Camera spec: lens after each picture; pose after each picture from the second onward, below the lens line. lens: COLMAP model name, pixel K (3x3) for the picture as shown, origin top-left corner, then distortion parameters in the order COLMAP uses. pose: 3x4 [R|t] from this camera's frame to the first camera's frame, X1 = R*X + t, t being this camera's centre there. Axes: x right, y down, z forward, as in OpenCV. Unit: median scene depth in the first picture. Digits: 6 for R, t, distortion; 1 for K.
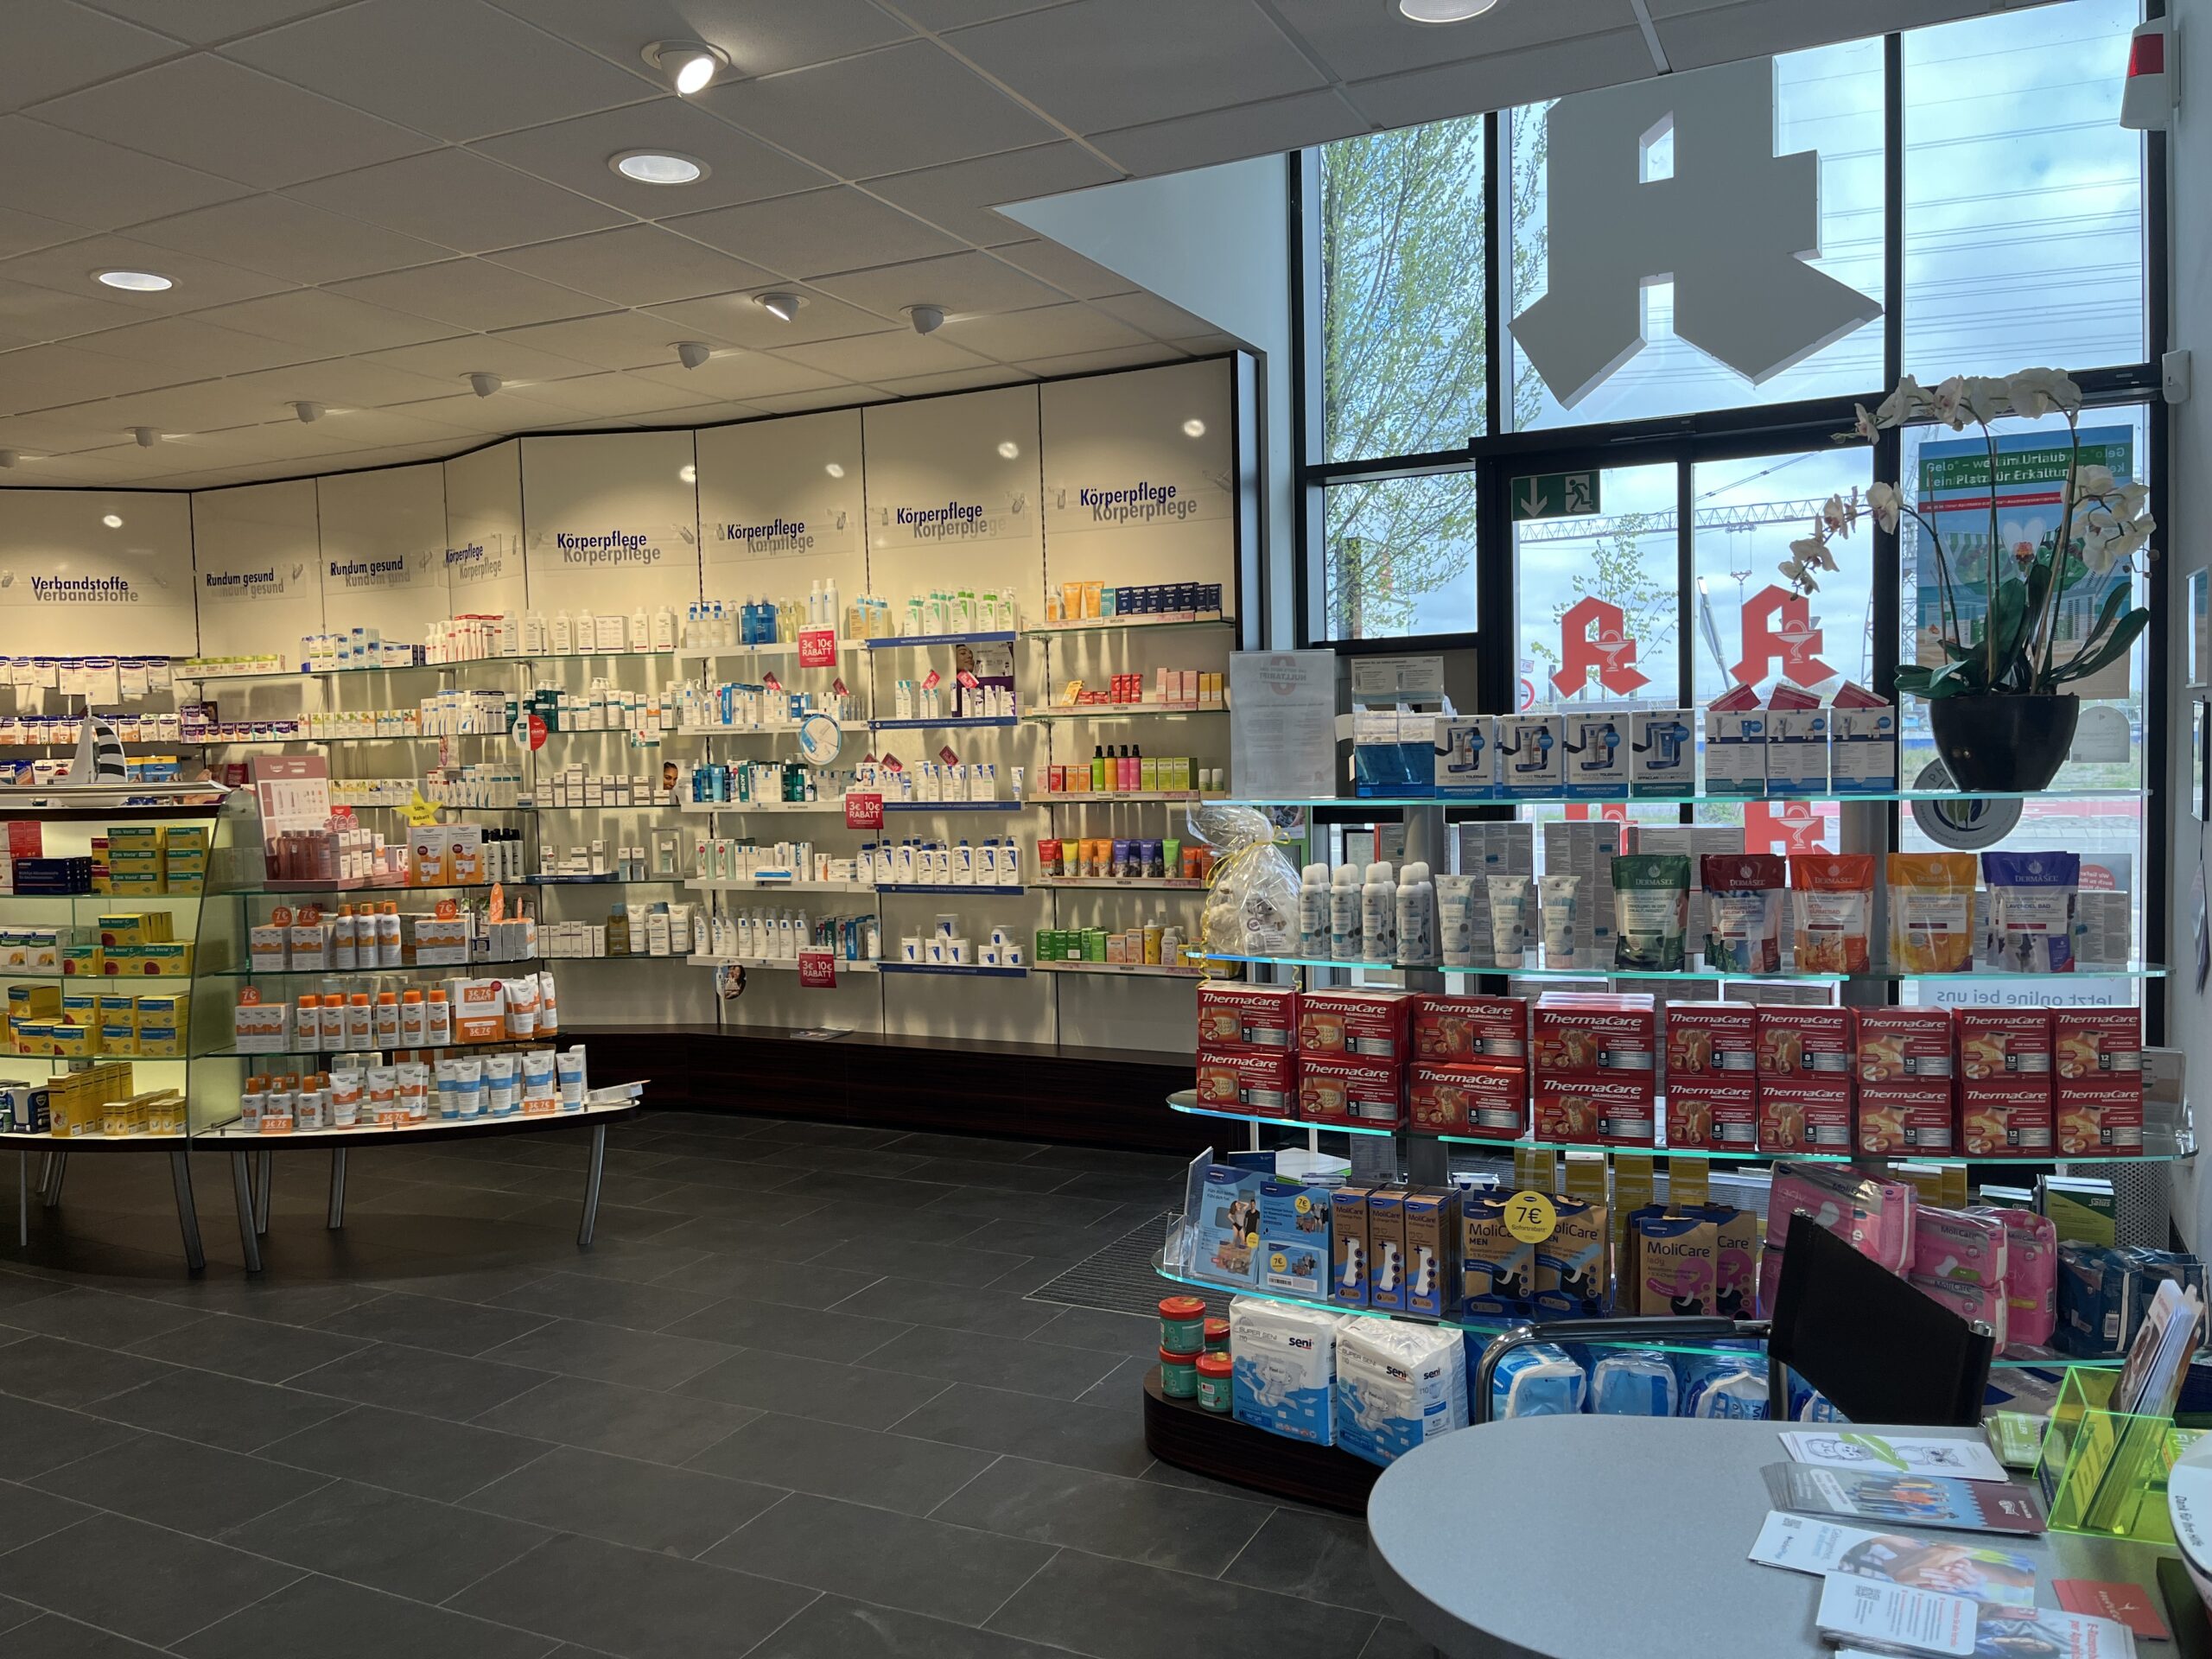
lens RADIAL K [[1669.9, 0, 1101.1], [0, 1669.9, 835.1], [0, 0, 1]] dist [0.081169, -0.115755]
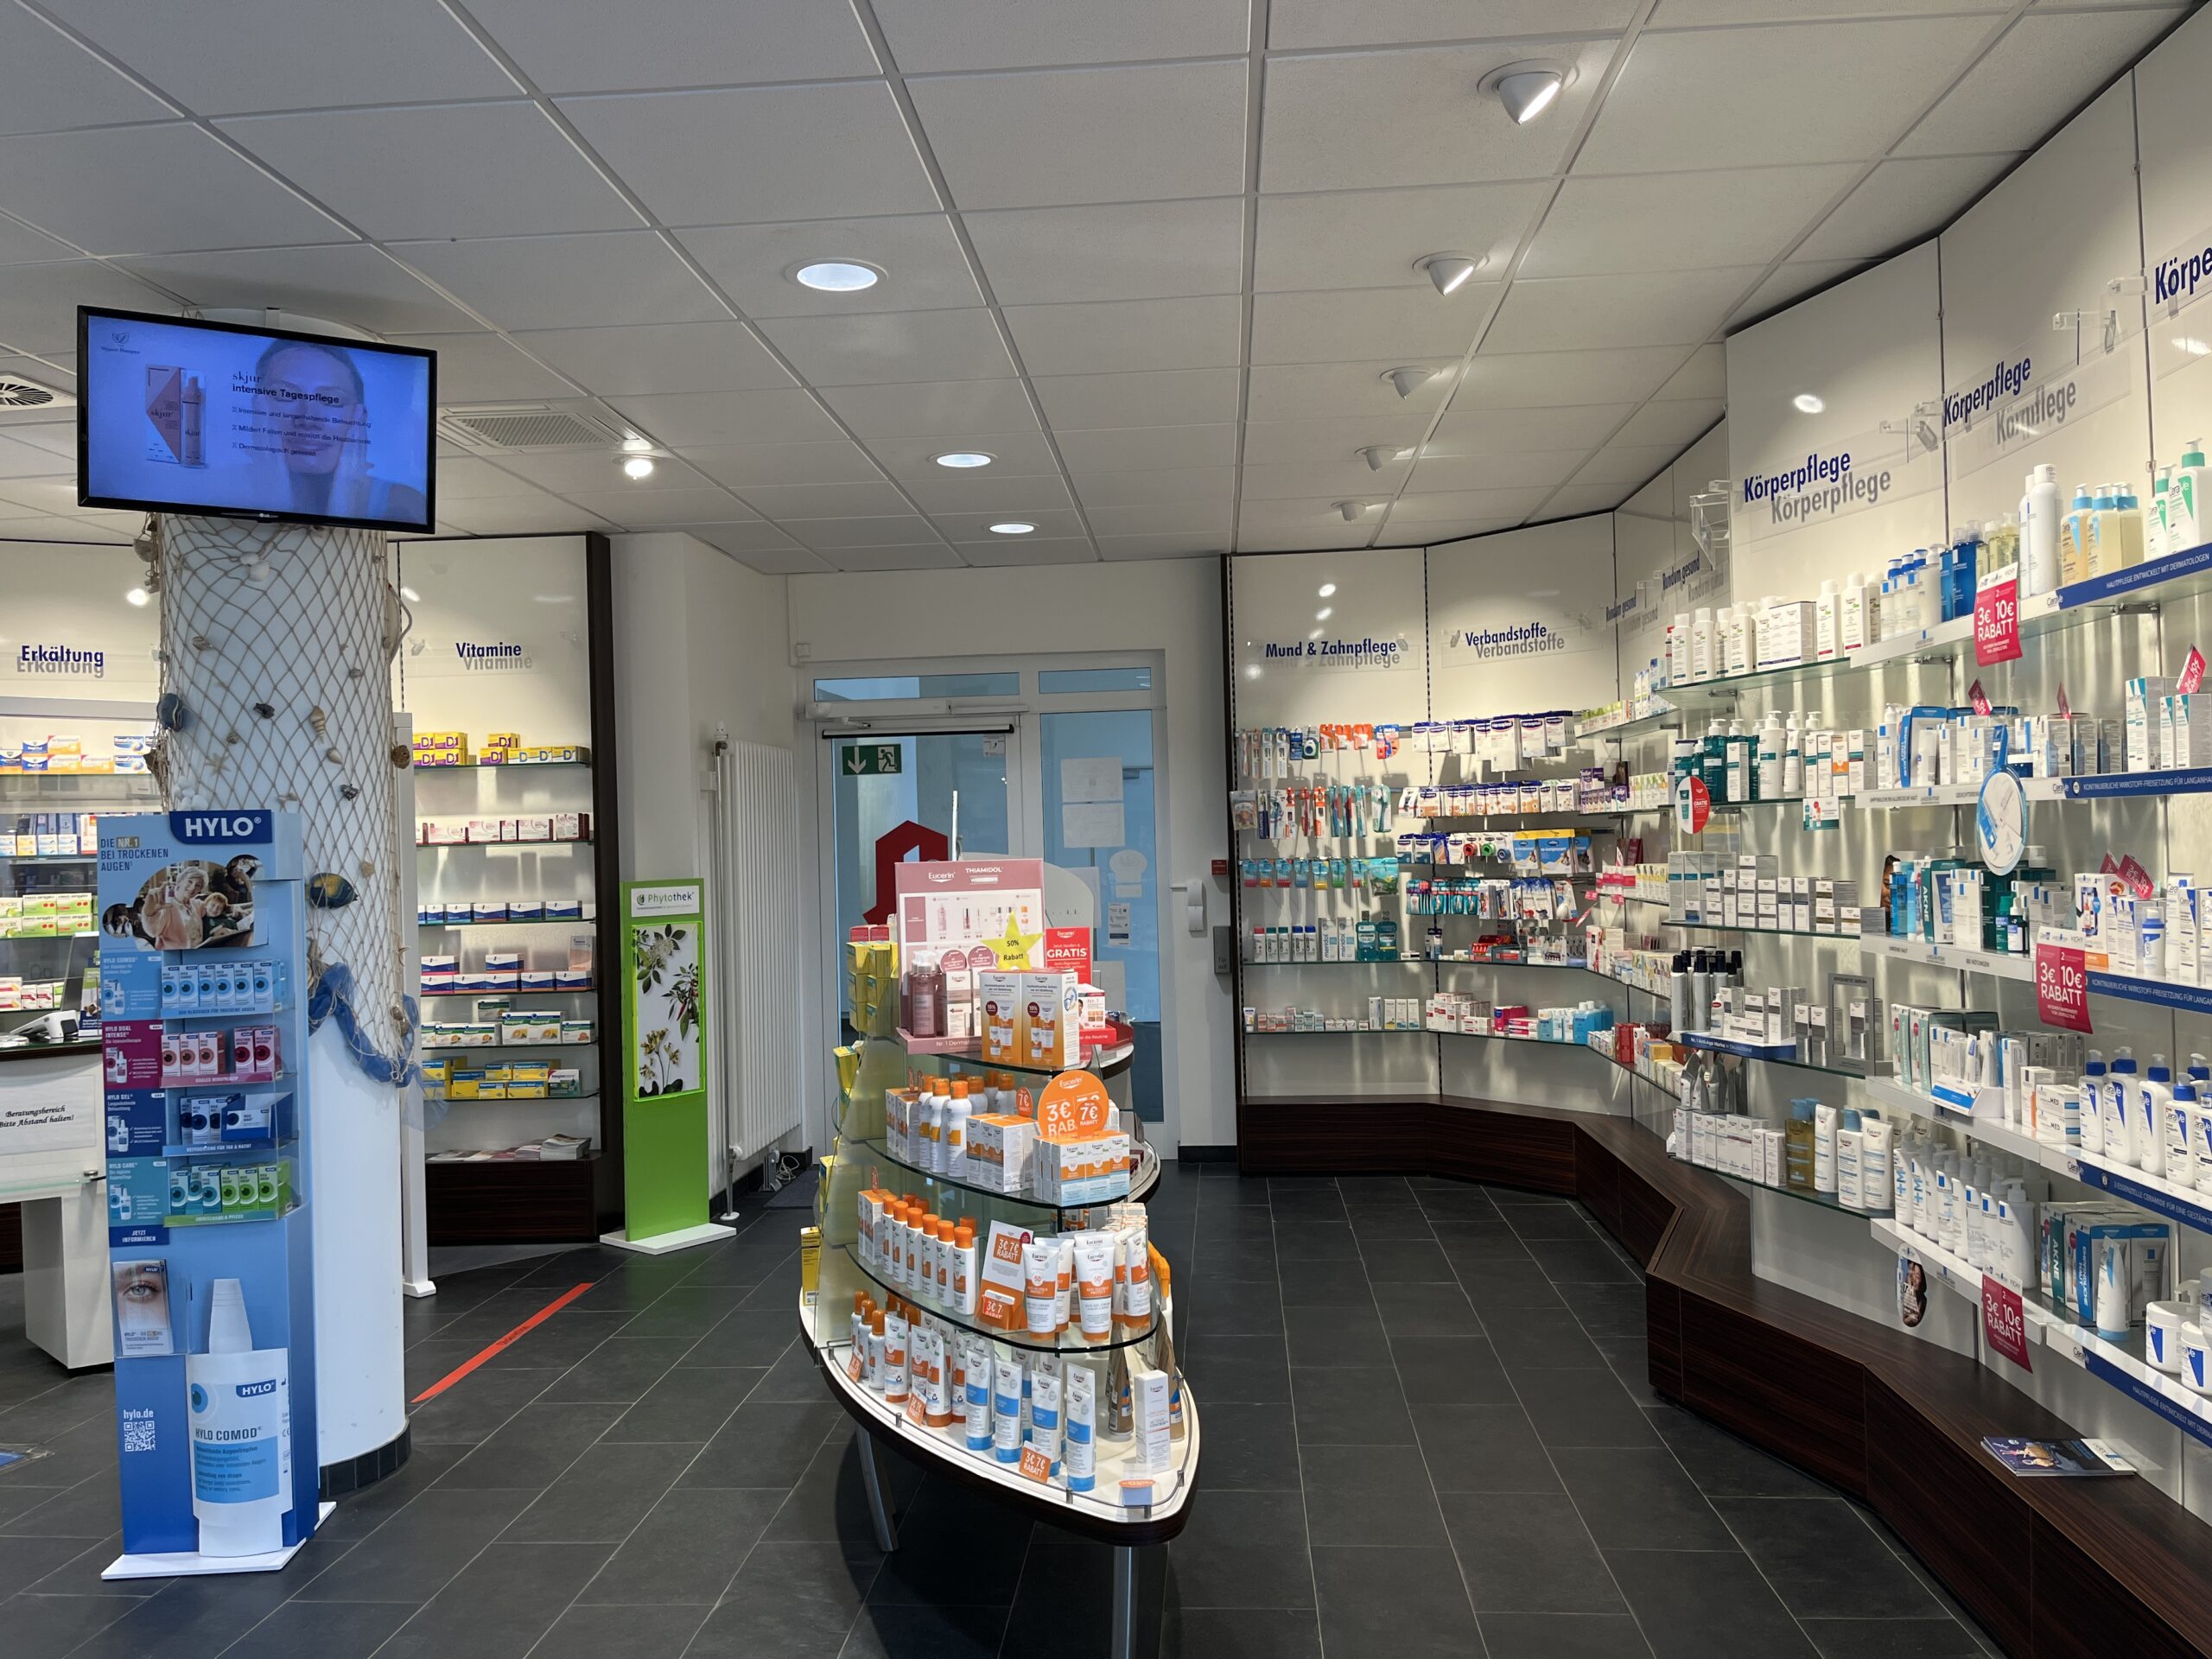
lens RADIAL K [[1669.9, 0, 1101.1], [0, 1669.9, 835.1], [0, 0, 1]] dist [0.081169, -0.115755]
pose [[0.383738, 0.010575, -0.923382, 0.154456], [-0.031298, 0.999509, -0.001560, -0.041697], [0.922912, 0.029499, 0.383880, 0.554220]]
